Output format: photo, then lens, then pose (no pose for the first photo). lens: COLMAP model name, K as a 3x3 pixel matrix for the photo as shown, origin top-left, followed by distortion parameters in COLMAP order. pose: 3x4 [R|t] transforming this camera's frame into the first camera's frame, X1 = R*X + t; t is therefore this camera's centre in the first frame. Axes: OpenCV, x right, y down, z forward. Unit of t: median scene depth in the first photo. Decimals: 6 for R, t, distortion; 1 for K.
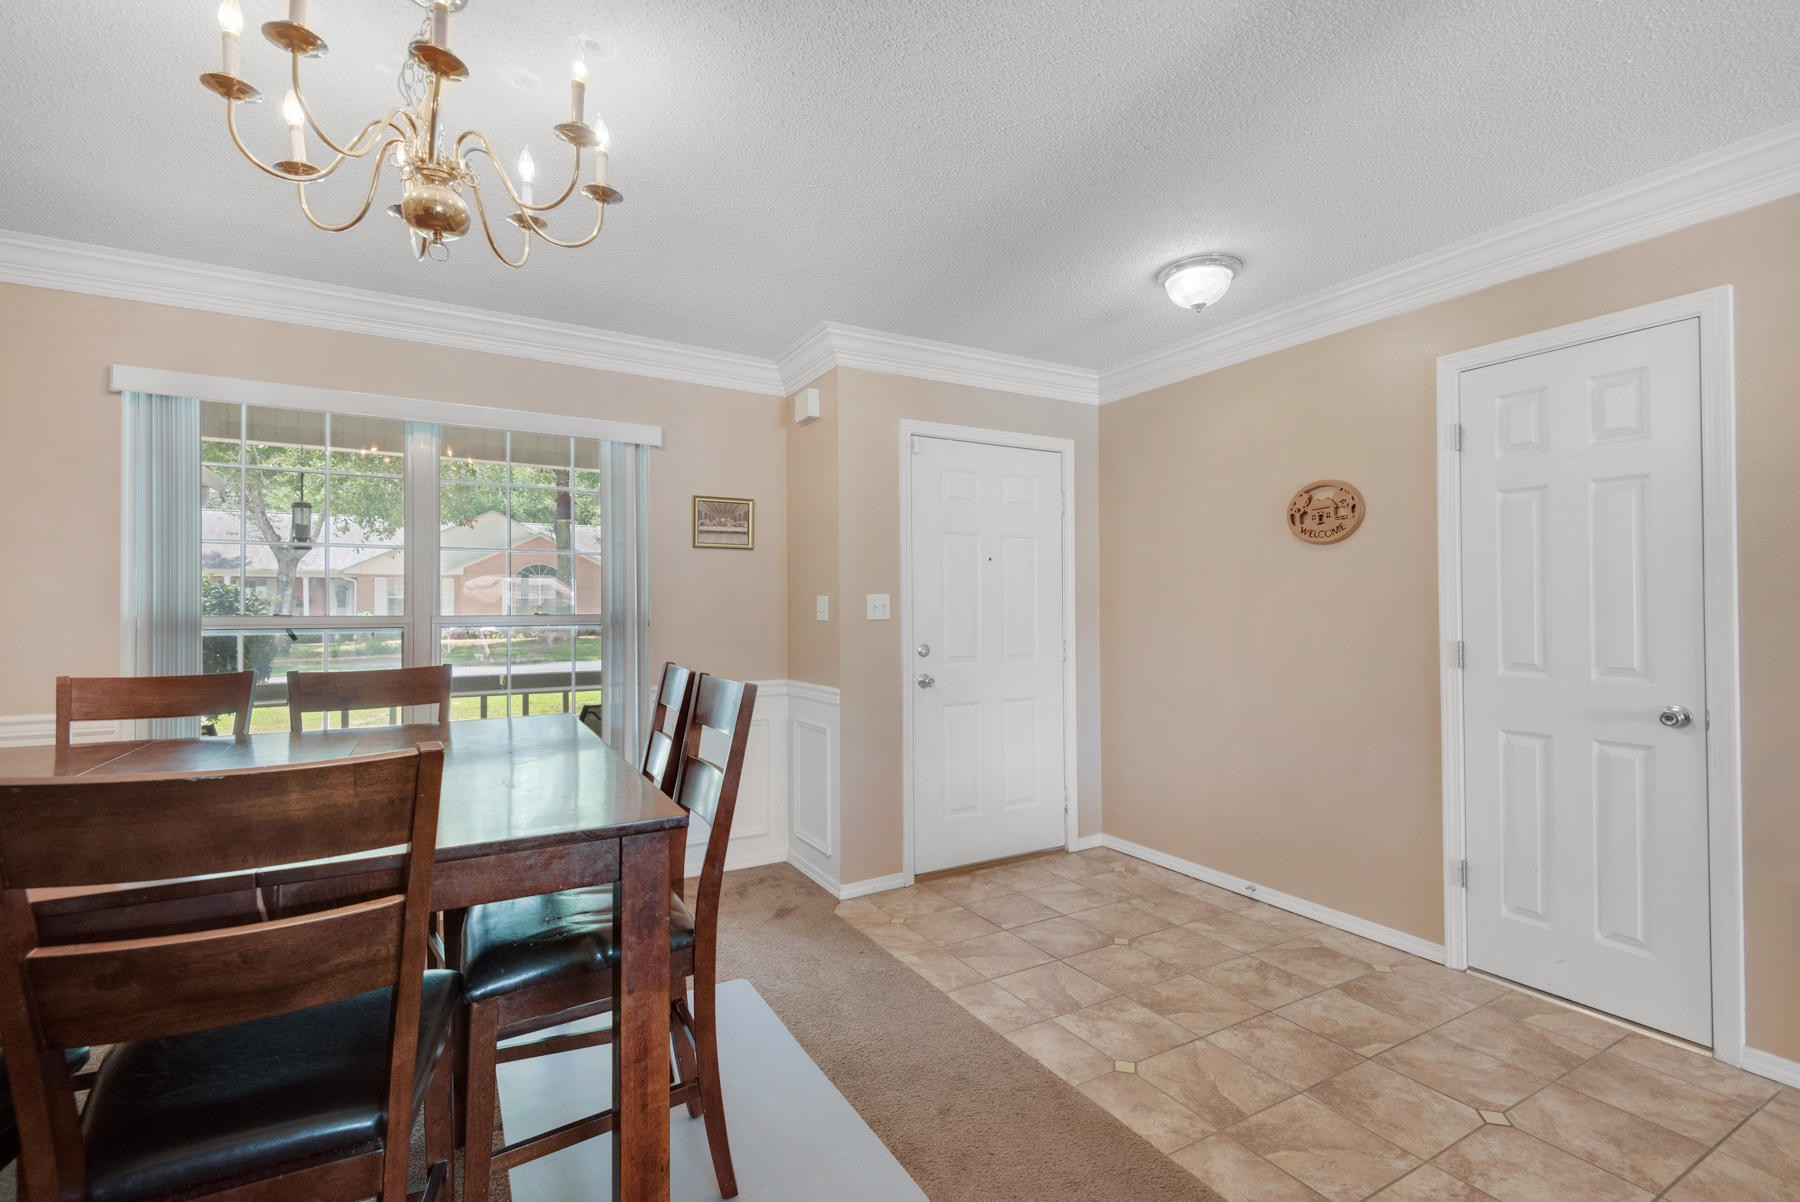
lens RADIAL K [[819.5, 0, 895.5], [0, 819.5, 603.6], [0, 0, 1]] dist [0.016909, -0.001077]
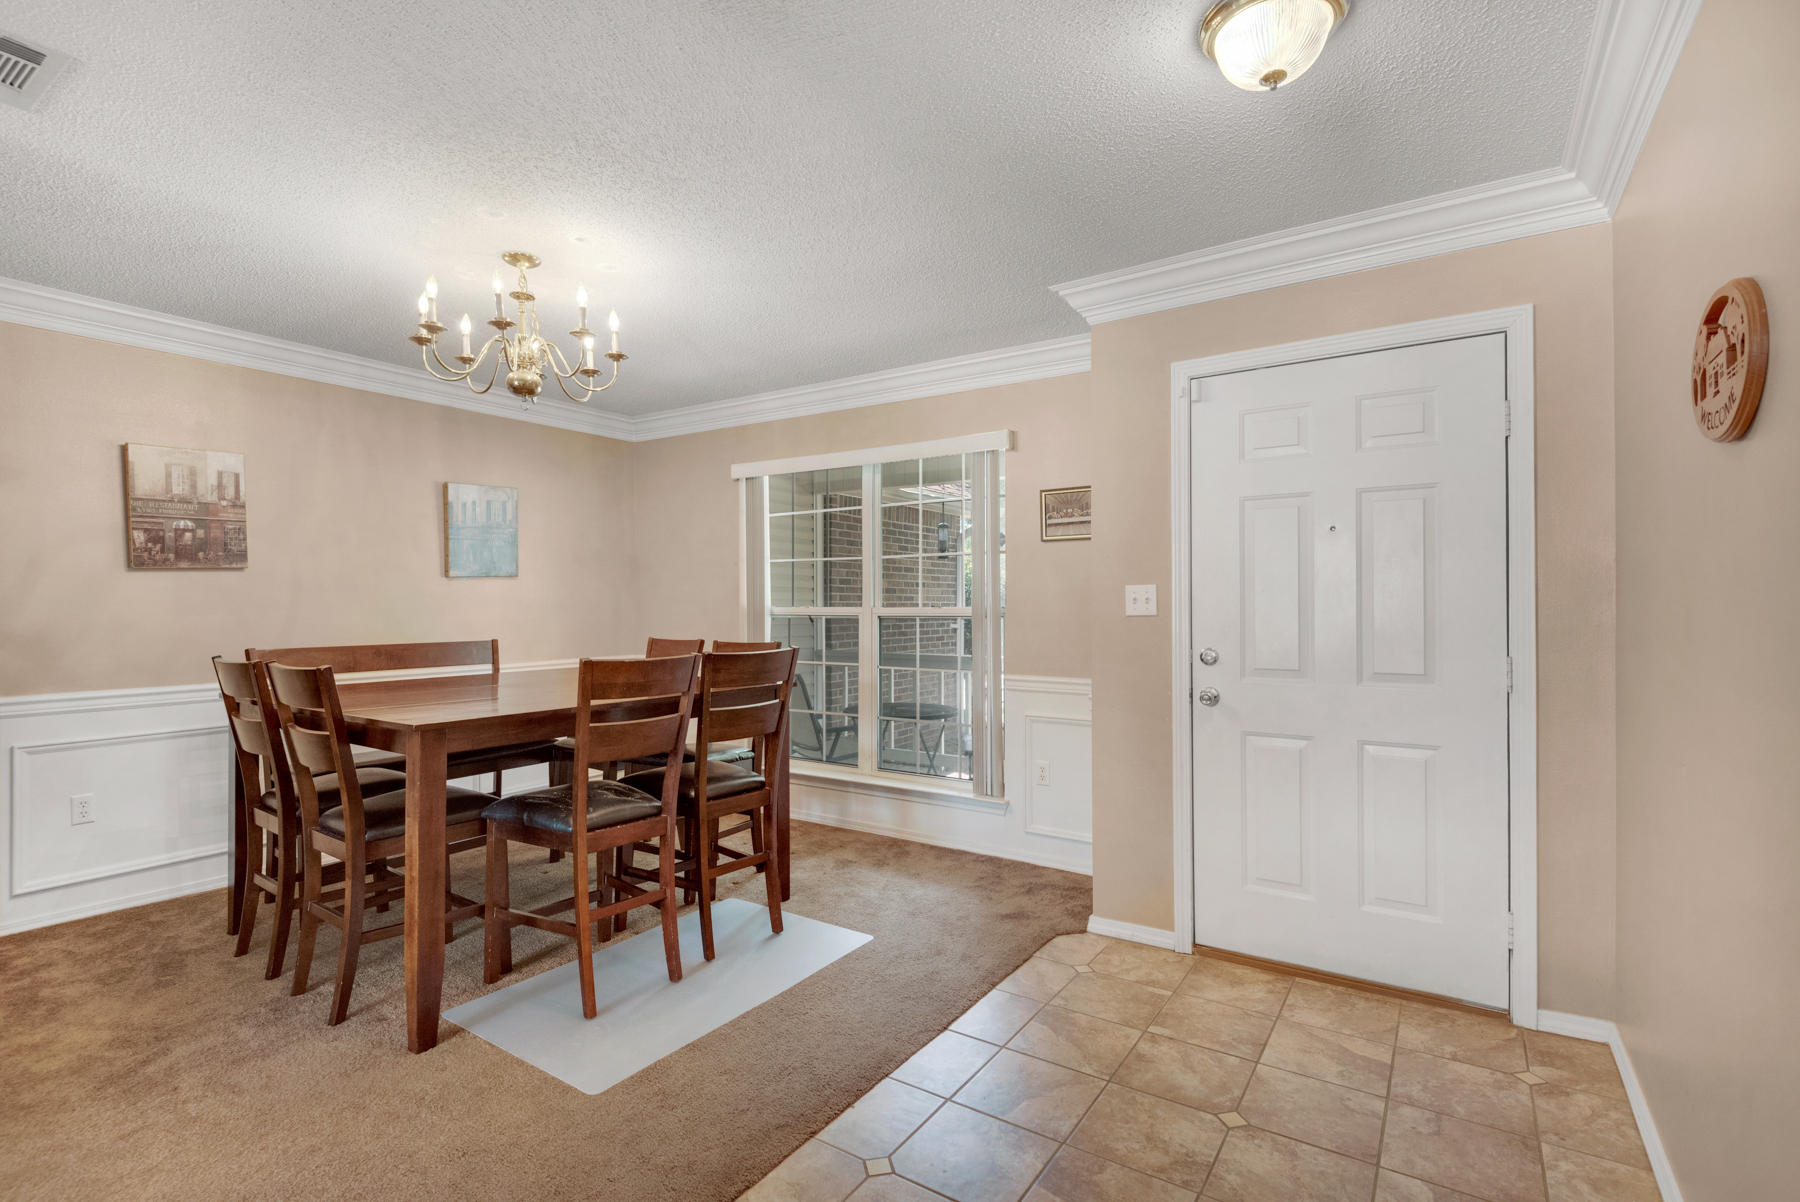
lens RADIAL K [[842.3, 0, 896.6], [0, 842.3, 607.4], [0, 0, 1]] dist [0.011577, -0.002990]
pose [[0.443562, 0.003714, -0.896236, 0.624979], [0.005314, 0.999963, 0.006773, 0.004271], [0.896228, -0.007767, 0.443526, 0.396207]]
